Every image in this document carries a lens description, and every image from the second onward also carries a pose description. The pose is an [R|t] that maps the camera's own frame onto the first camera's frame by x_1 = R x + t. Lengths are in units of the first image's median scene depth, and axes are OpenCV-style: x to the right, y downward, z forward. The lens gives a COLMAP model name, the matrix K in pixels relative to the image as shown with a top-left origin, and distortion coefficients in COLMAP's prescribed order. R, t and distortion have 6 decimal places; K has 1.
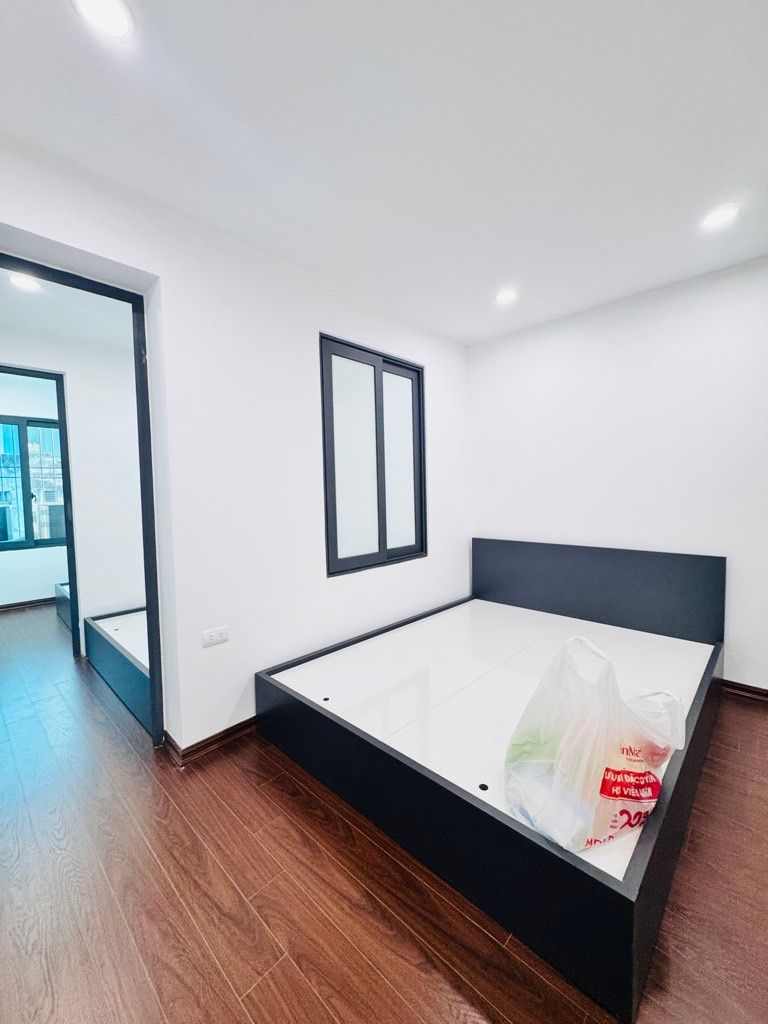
lens RADIAL K [[407.2, 0, 384.0], [0, 407.2, 512.0], [0, 0, 1]] dist [-0.001211, 0.000106]
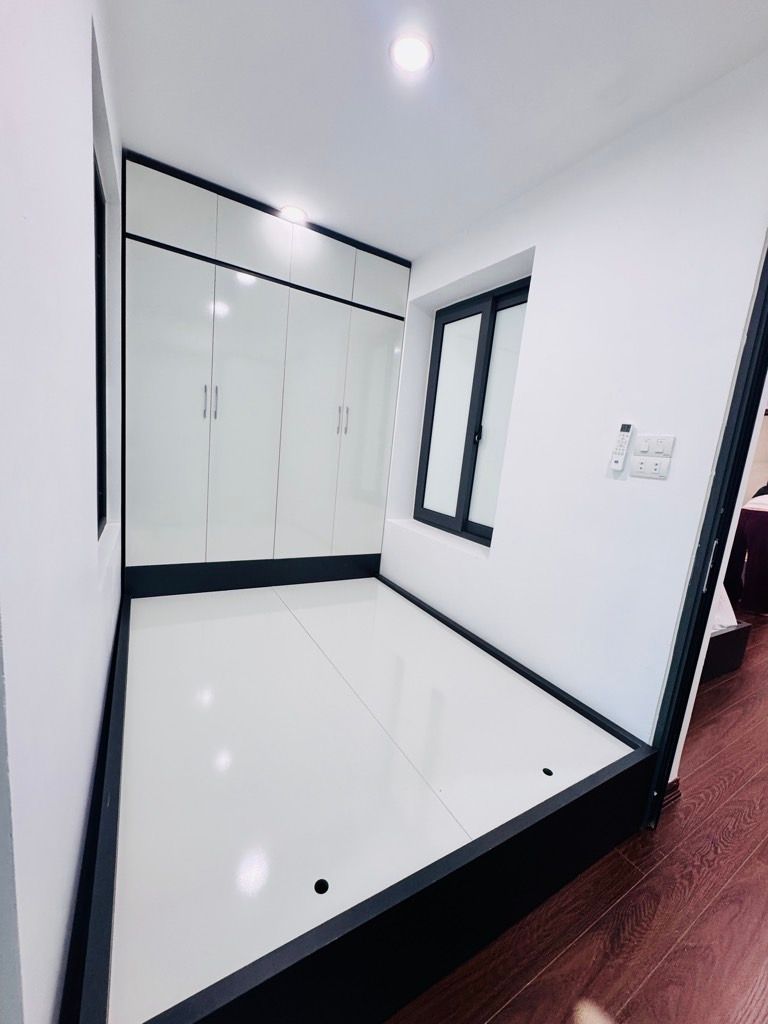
lens RADIAL K [[407.2, 0, 384.0], [0, 407.2, 512.0], [0, 0, 1]] dist [-0.001211, 0.000106]
pose [[-0.270804, 0.146619, -0.951403, 1.720187], [-0.143565, 0.971128, 0.190522, -0.130066], [0.951869, 0.188182, -0.241937, 1.985926]]
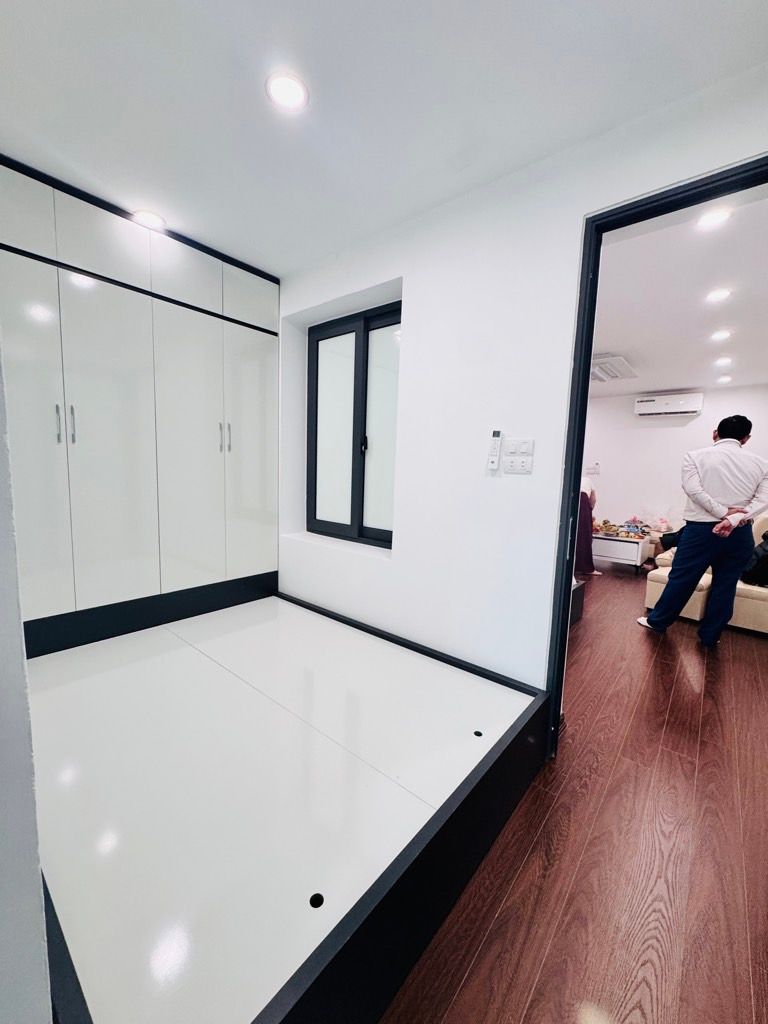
lens RADIAL K [[407.2, 0, 384.0], [0, 407.2, 512.0], [0, 0, 1]] dist [-0.001211, 0.000106]
pose [[0.060640, 0.135501, -0.988920, 1.780385], [-0.085297, 0.987822, 0.130121, -0.125286], [0.994509, 0.076461, 0.071459, 1.872710]]
